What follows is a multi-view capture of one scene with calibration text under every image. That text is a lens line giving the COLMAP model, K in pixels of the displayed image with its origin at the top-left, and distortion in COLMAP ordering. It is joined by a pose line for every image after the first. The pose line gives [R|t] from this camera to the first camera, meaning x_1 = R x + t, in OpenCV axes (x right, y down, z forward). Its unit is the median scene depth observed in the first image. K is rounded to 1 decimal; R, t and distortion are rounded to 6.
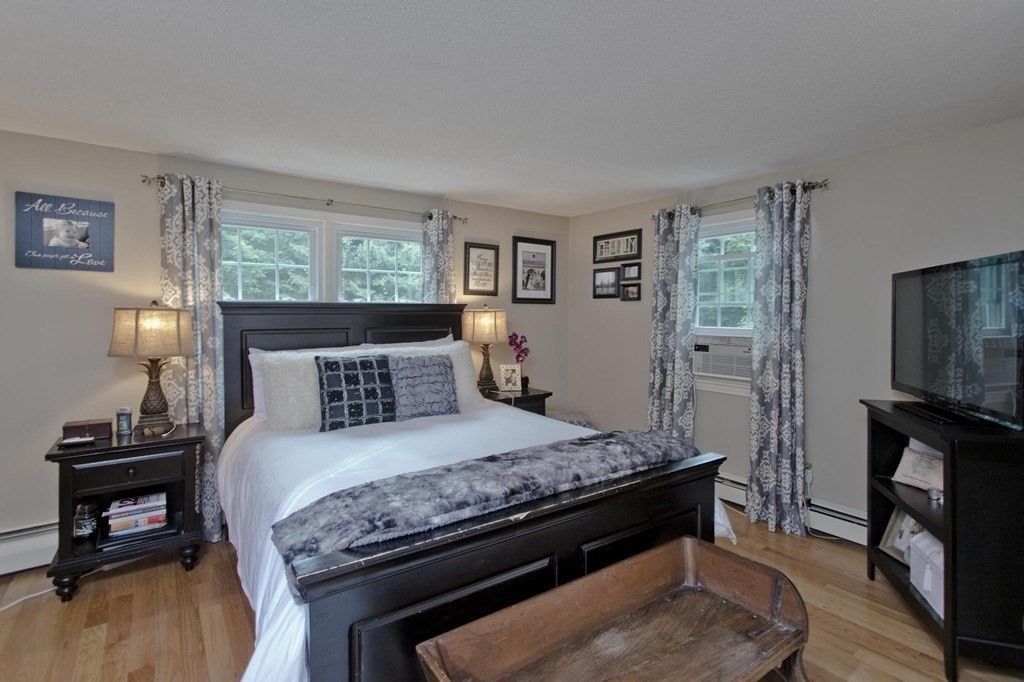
lens RADIAL K [[501.5, 0, 519.4], [0, 501.5, 325.4], [0, 0, 1]] dist [0.013653, 0.001273]
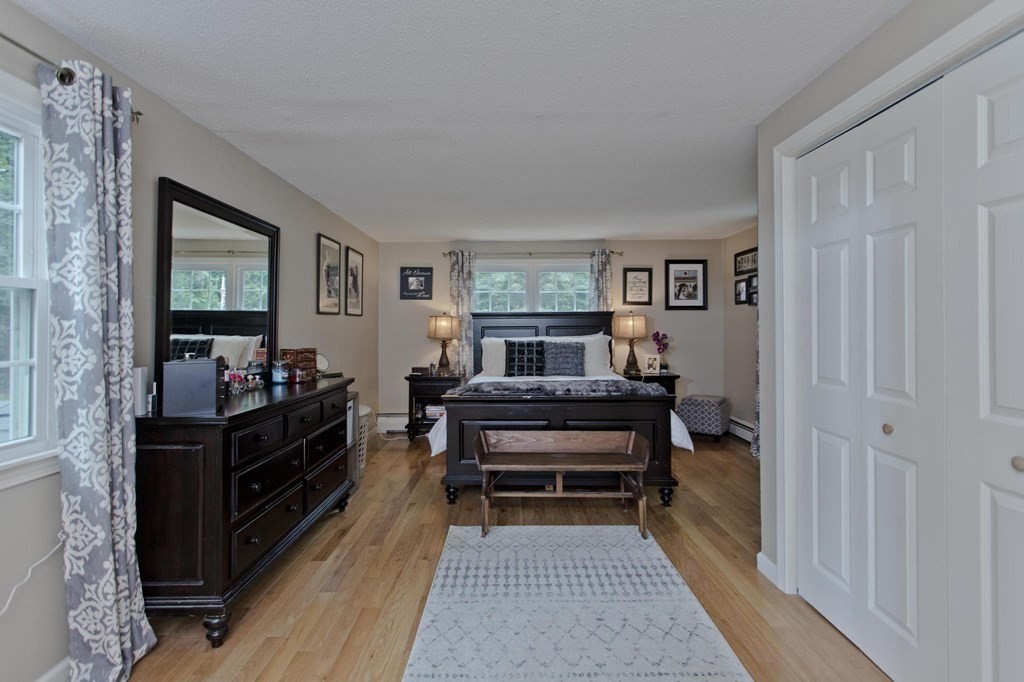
lens RADIAL K [[501.5, 0, 511.7], [0, 501.5, 333.5], [0, 0, 1]] dist [0.013653, 0.001273]
pose [[0.811751, 0.000264, -0.584004, 0.567229], [-0.007413, 0.999924, -0.009853, 0.044352], [0.583957, 0.012327, 0.811691, -0.417099]]
